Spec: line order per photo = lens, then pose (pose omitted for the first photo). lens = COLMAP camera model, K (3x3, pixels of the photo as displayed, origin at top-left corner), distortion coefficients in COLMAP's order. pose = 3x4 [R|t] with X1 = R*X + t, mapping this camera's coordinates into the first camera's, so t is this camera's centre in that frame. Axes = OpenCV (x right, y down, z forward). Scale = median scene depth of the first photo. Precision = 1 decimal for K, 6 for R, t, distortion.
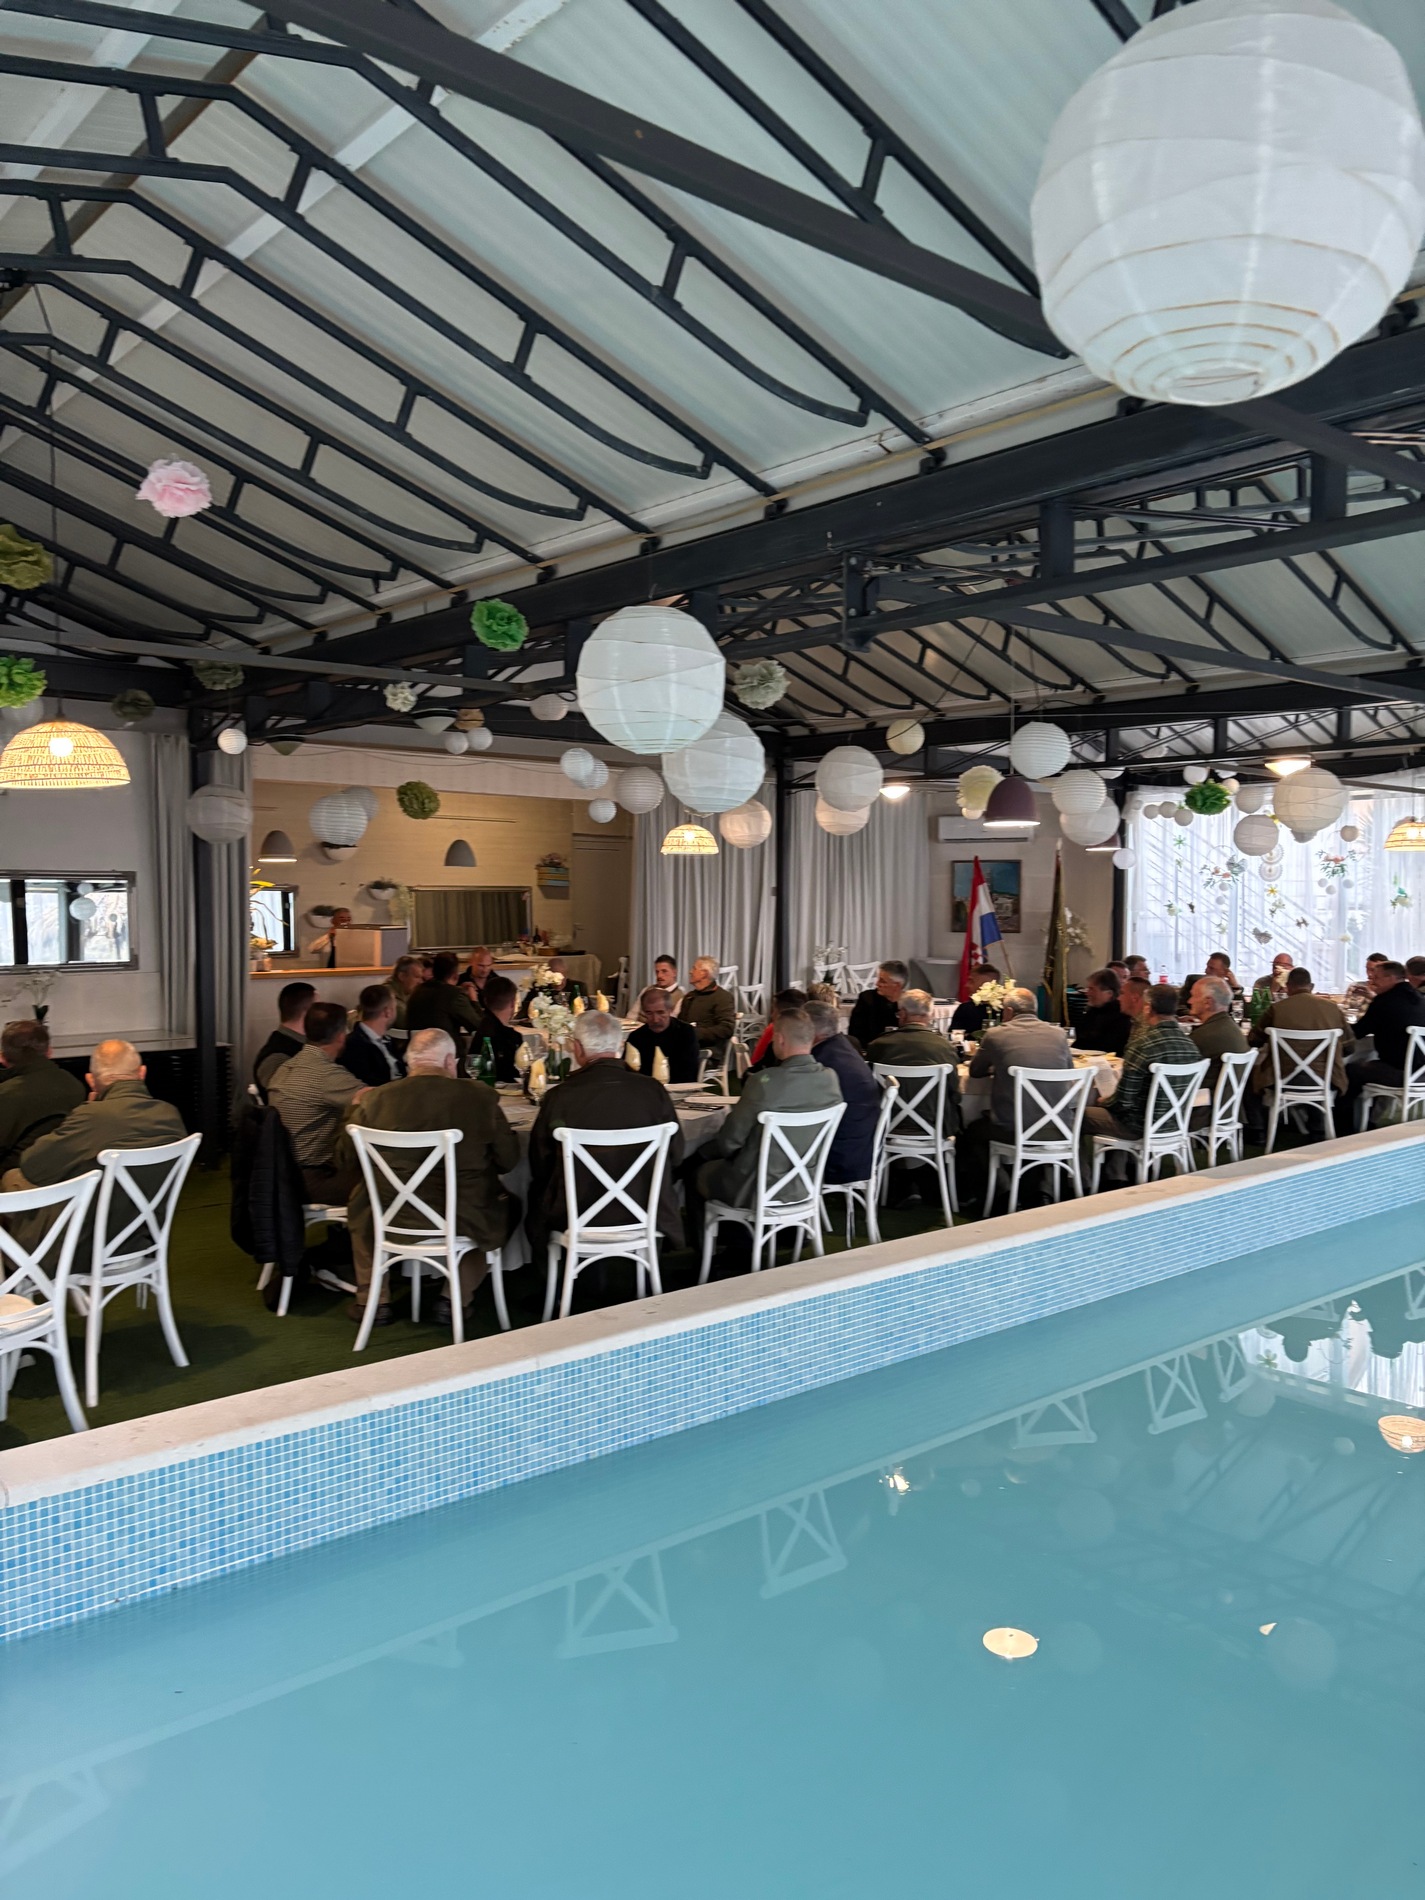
lens RADIAL K [[1437.1, 0, 679.4], [0, 1437.1, 939.6], [0, 0, 1]] dist [0.050629, -0.052939]
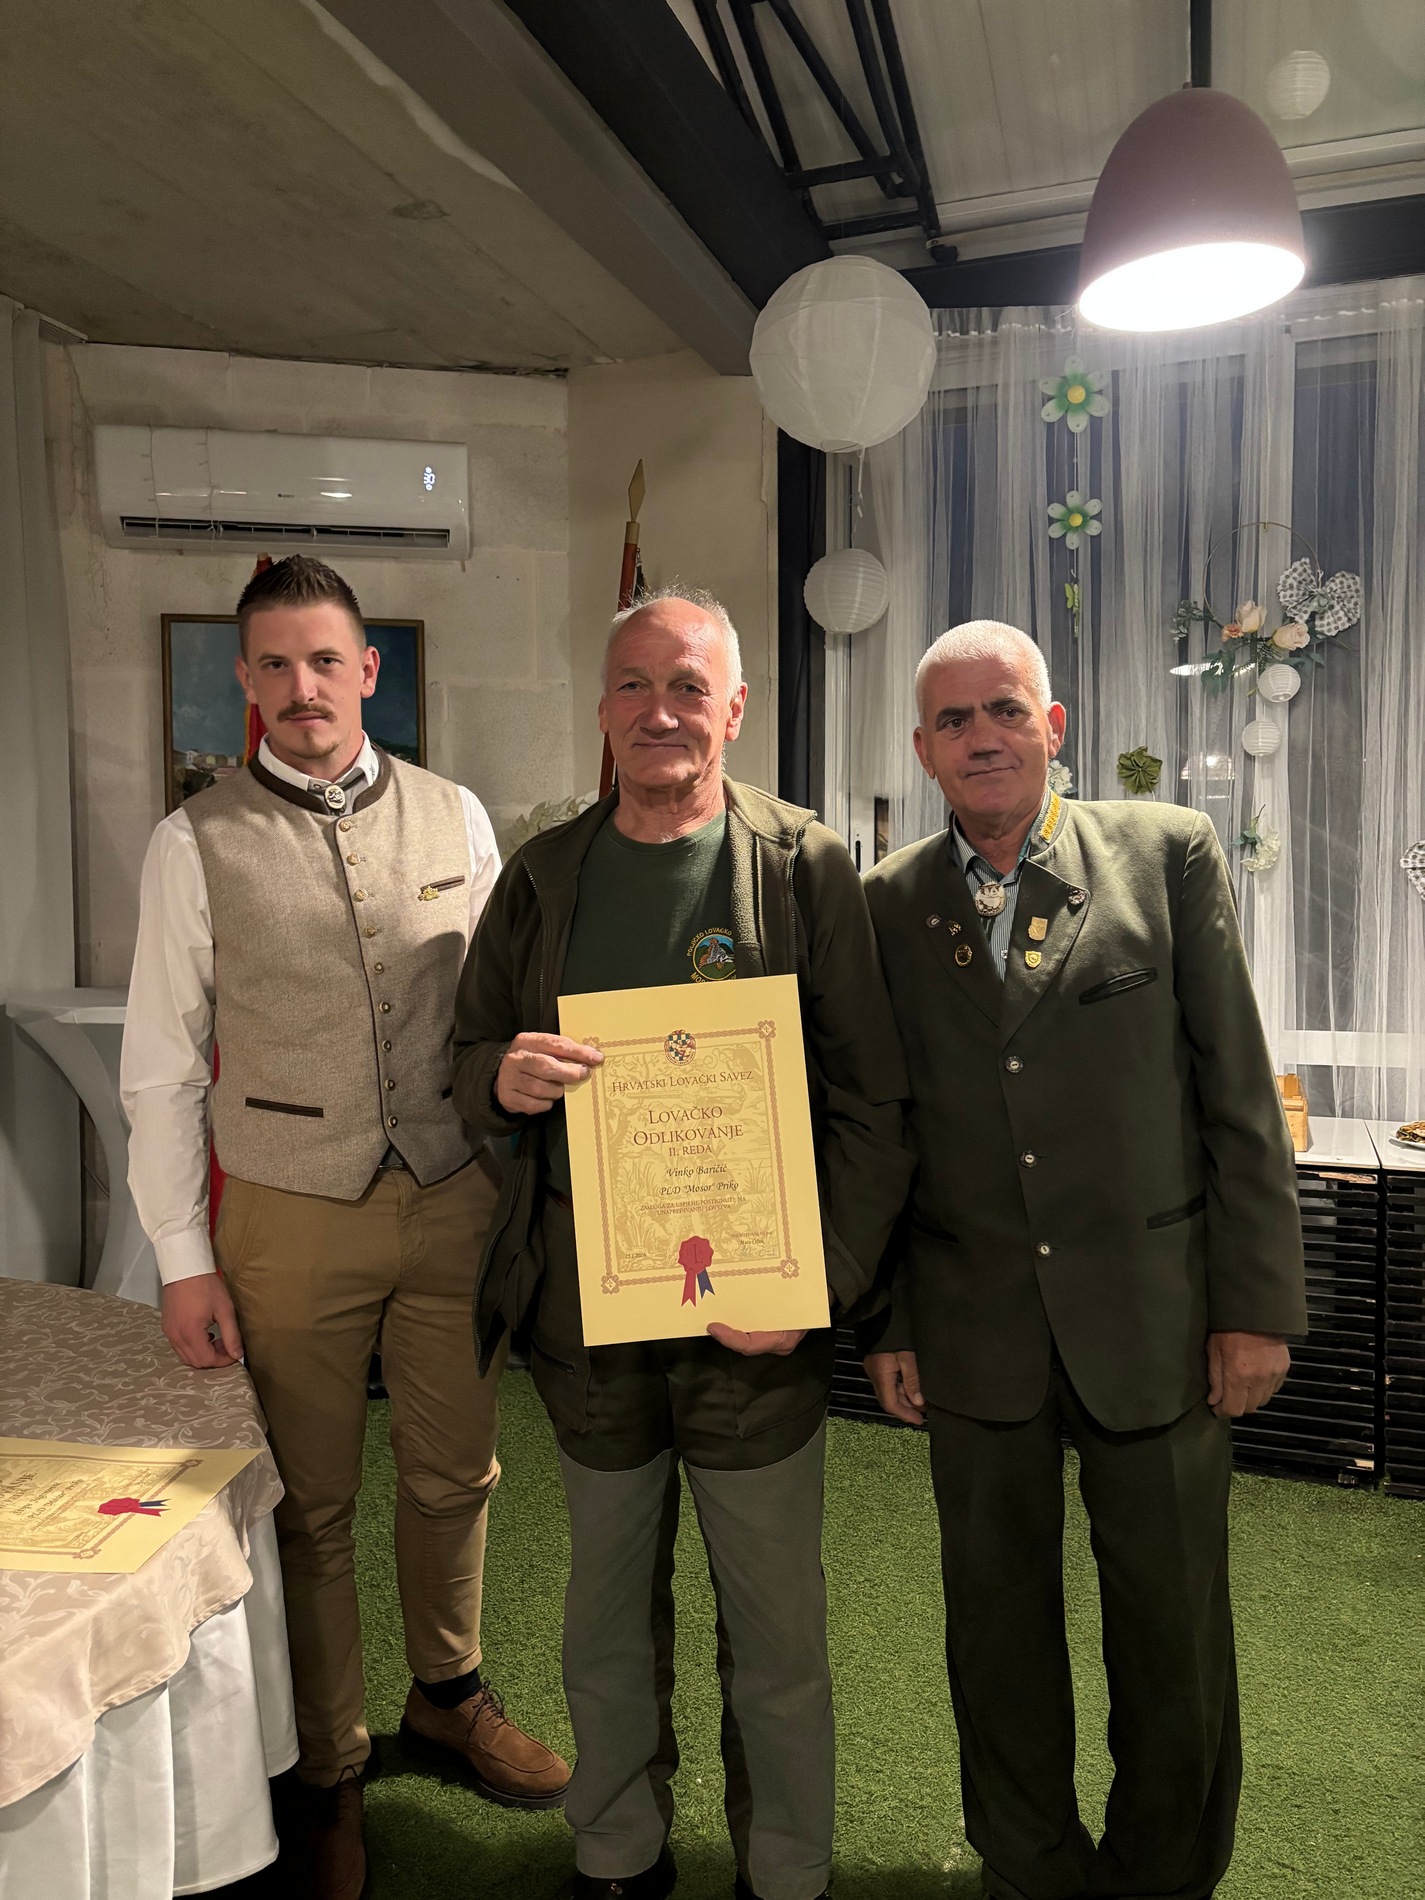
lens RADIAL K [[1437.1, 0, 715.3], [0, 1437.1, 948.4], [0, 0, 1]] dist [0.050629, -0.052939]
pose [[0.860509, -0.037737, 0.508036, 0.110516], [0.024118, 0.999152, 0.033368, -0.000363], [-0.508864, -0.016461, 0.860689, 0.570315]]
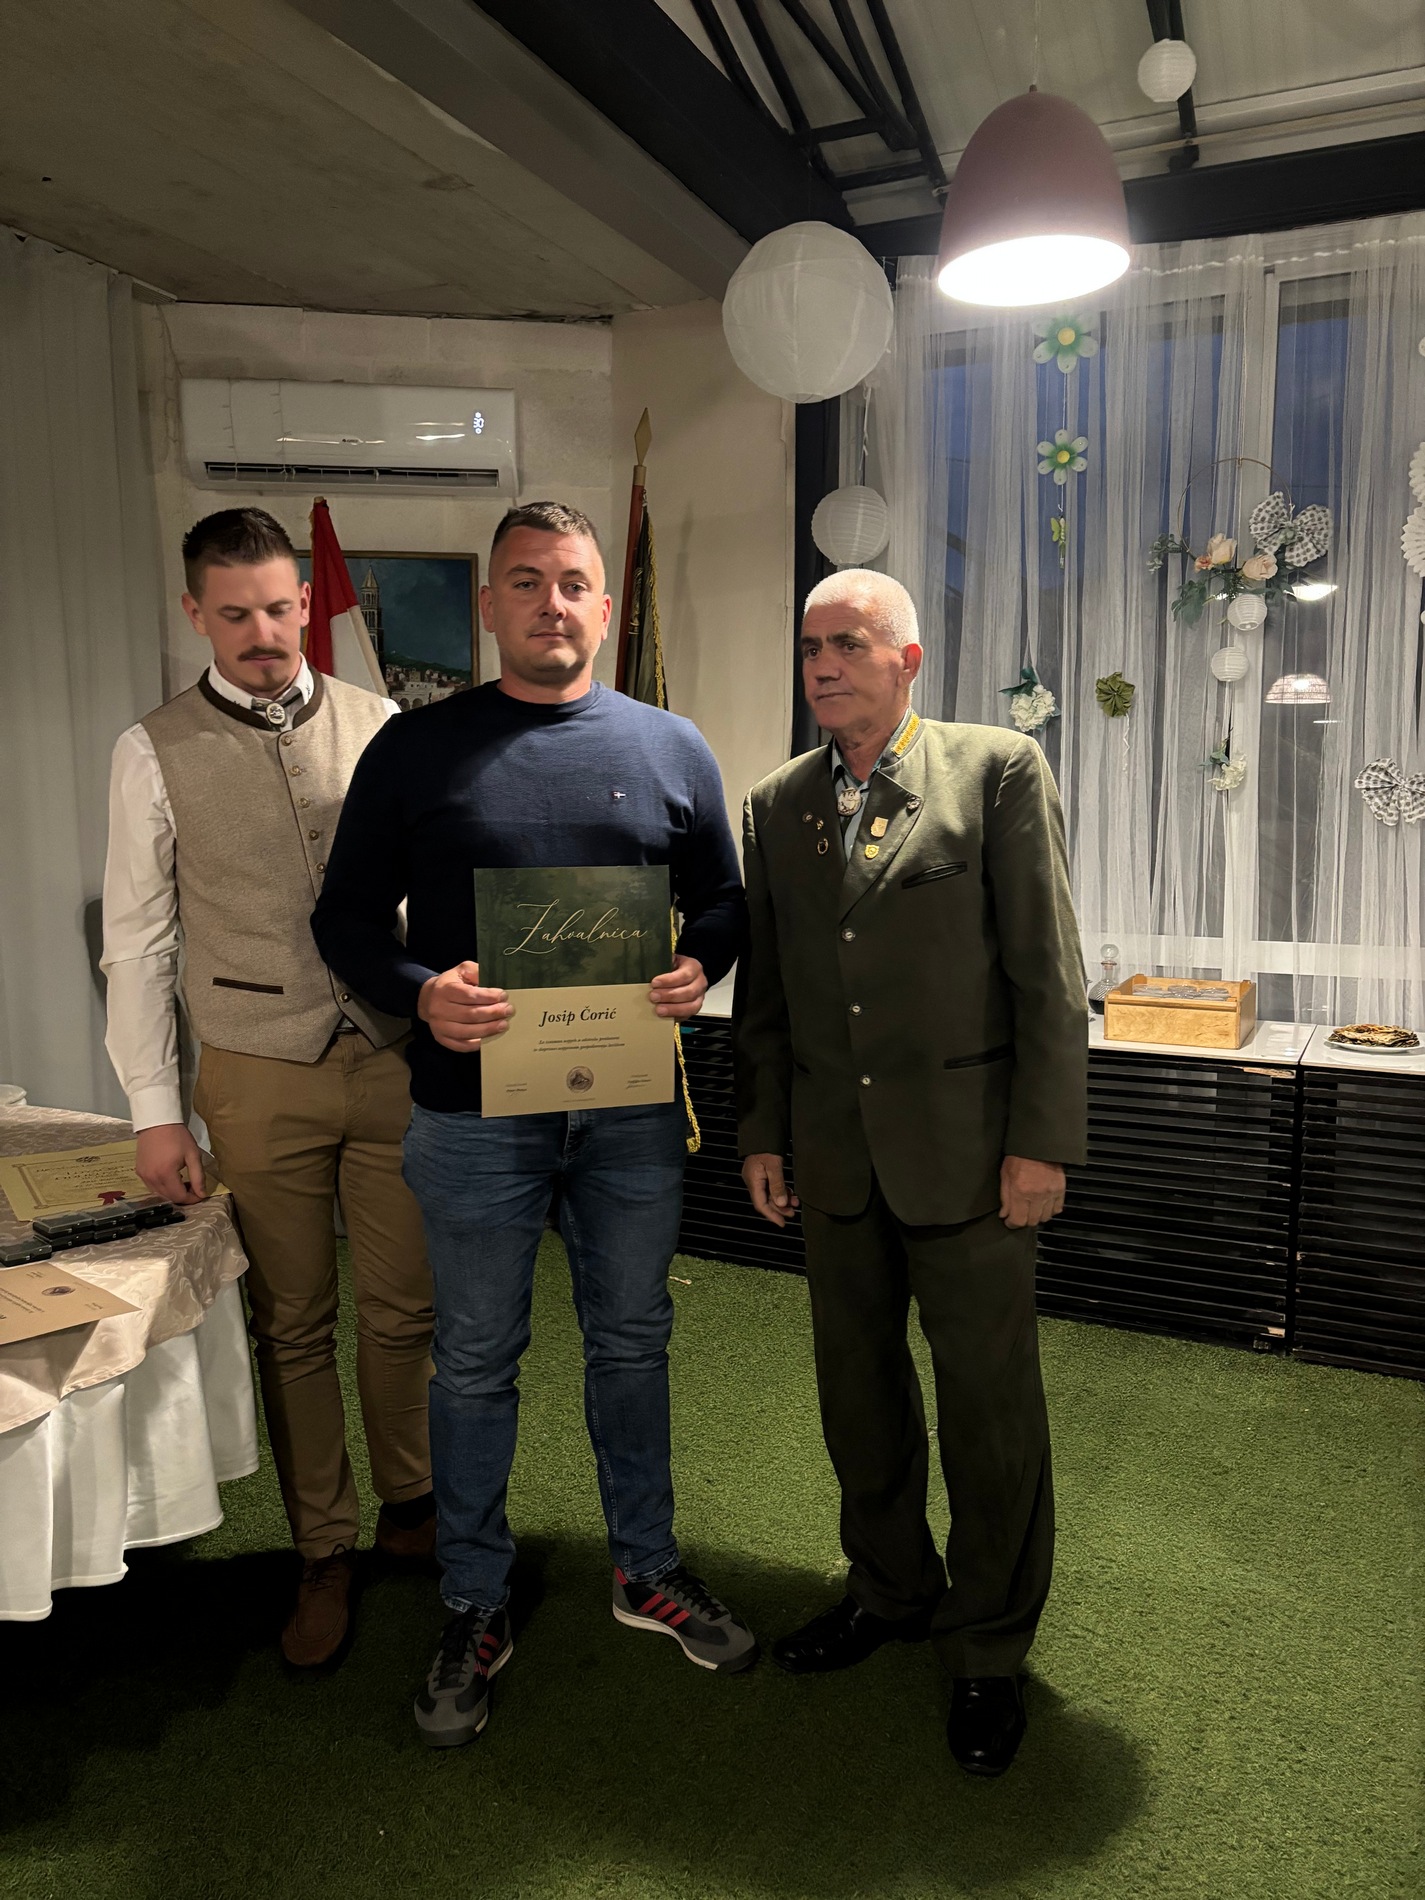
lens RADIAL K [[1437.1, 0, 727.3], [0, 1437.1, 938.8], [0, 0, 1]] dist [0.050629, -0.052939]
pose [[0.904338, -0.044723, 0.424468, 0.118542], [0.012492, 0.996842, 0.078416, 0.001423], [-0.426635, -0.065612, 0.902041, 0.545117]]
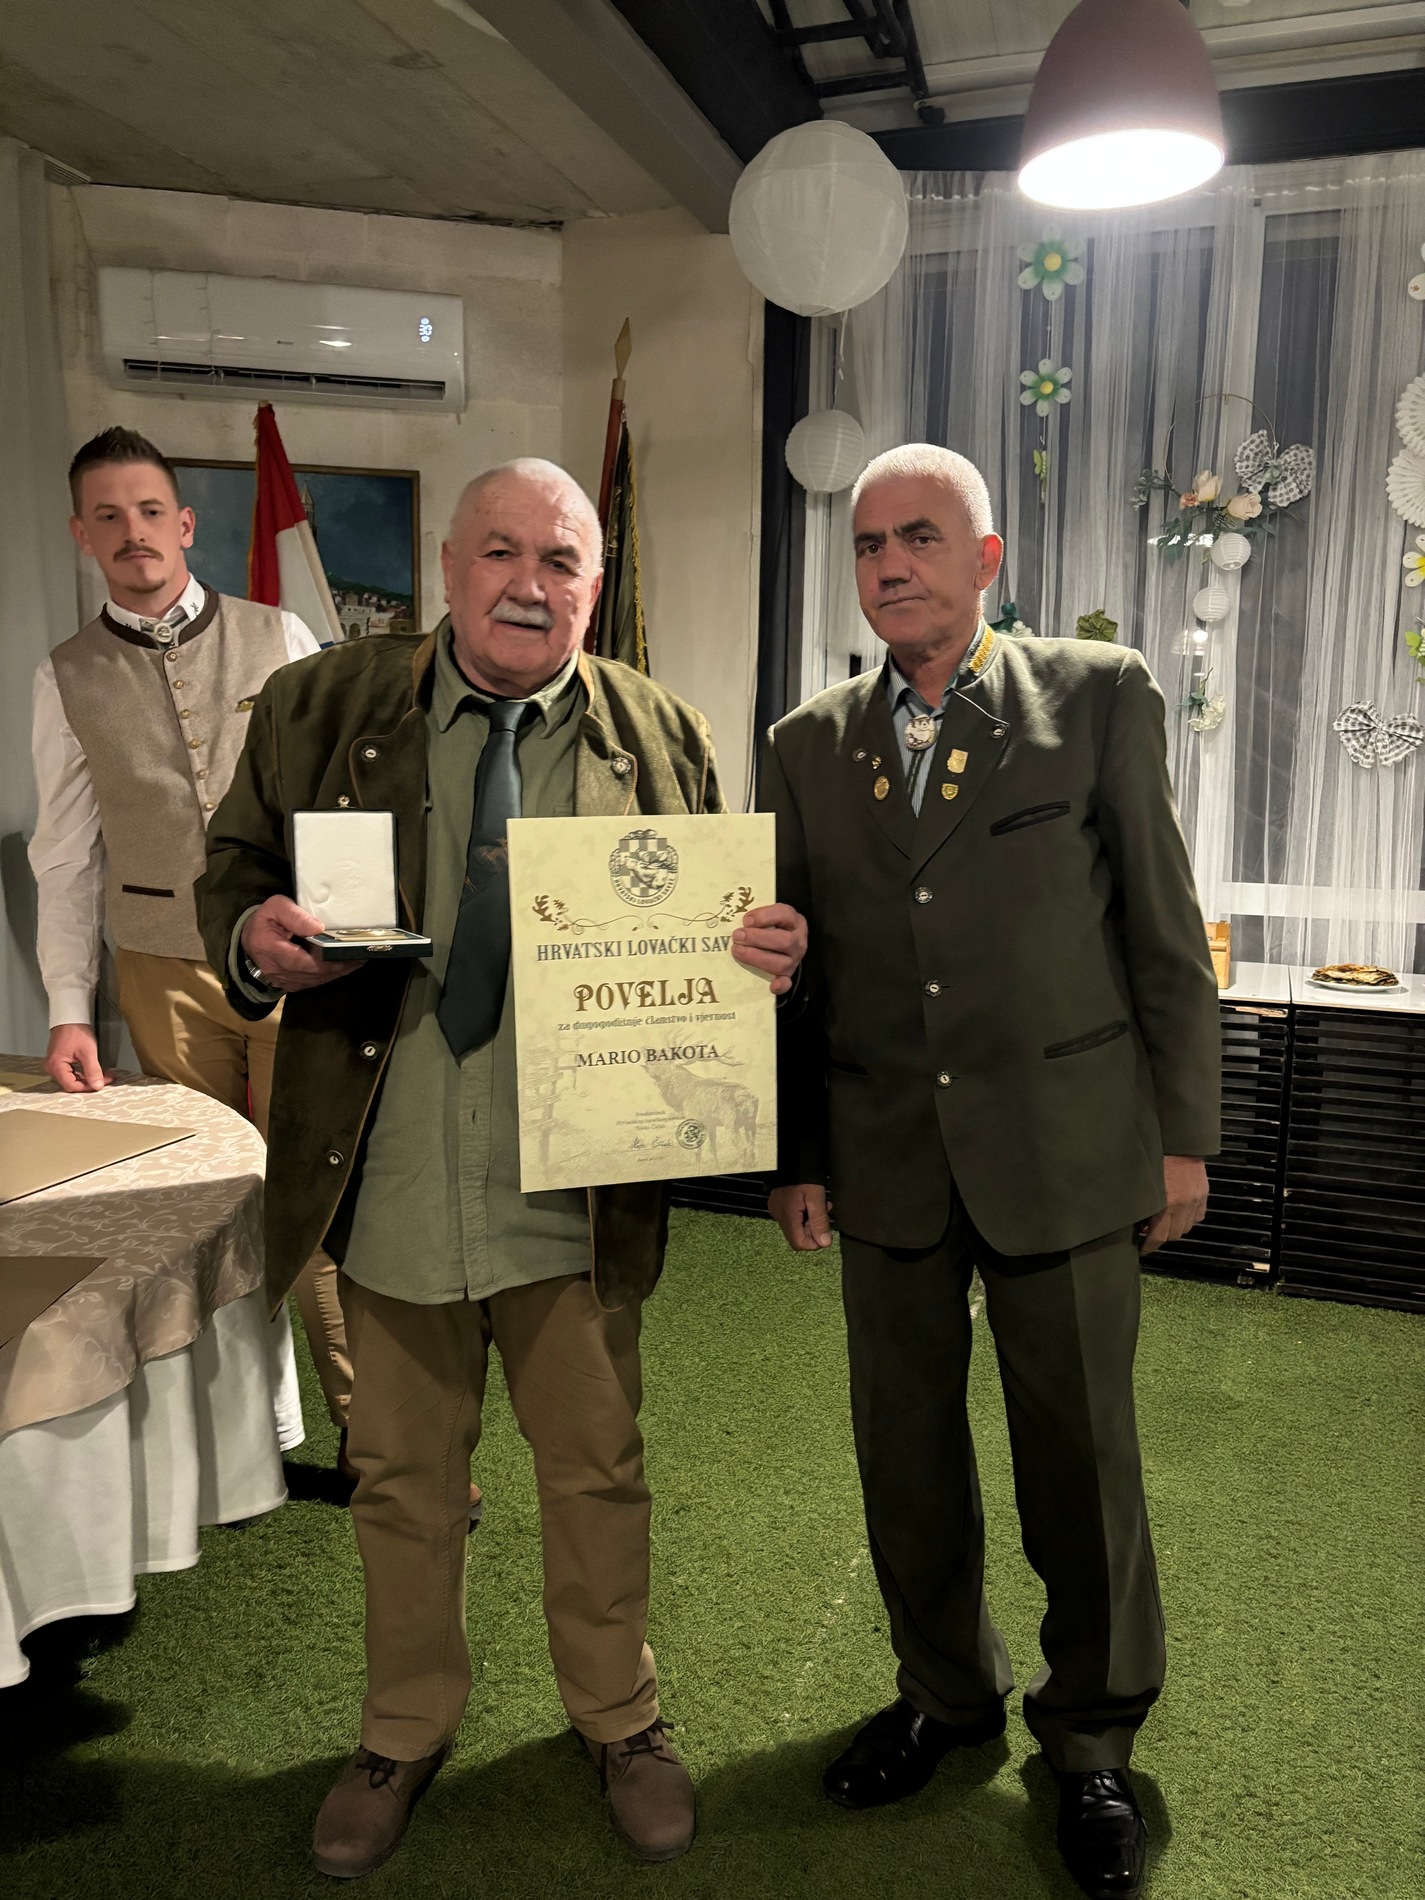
lens RADIAL K [[1437.1, 0, 727.5], [0, 1437.1, 941.3], [0, 0, 1]] dist [0.050629, -0.052939]
pose [[0.857574, -0.059934, 0.510856, 0.106963], [0.001013, 0.993383, 0.114845, 0.003192], [-0.514359, -0.097971, 0.851961, 0.557613]]
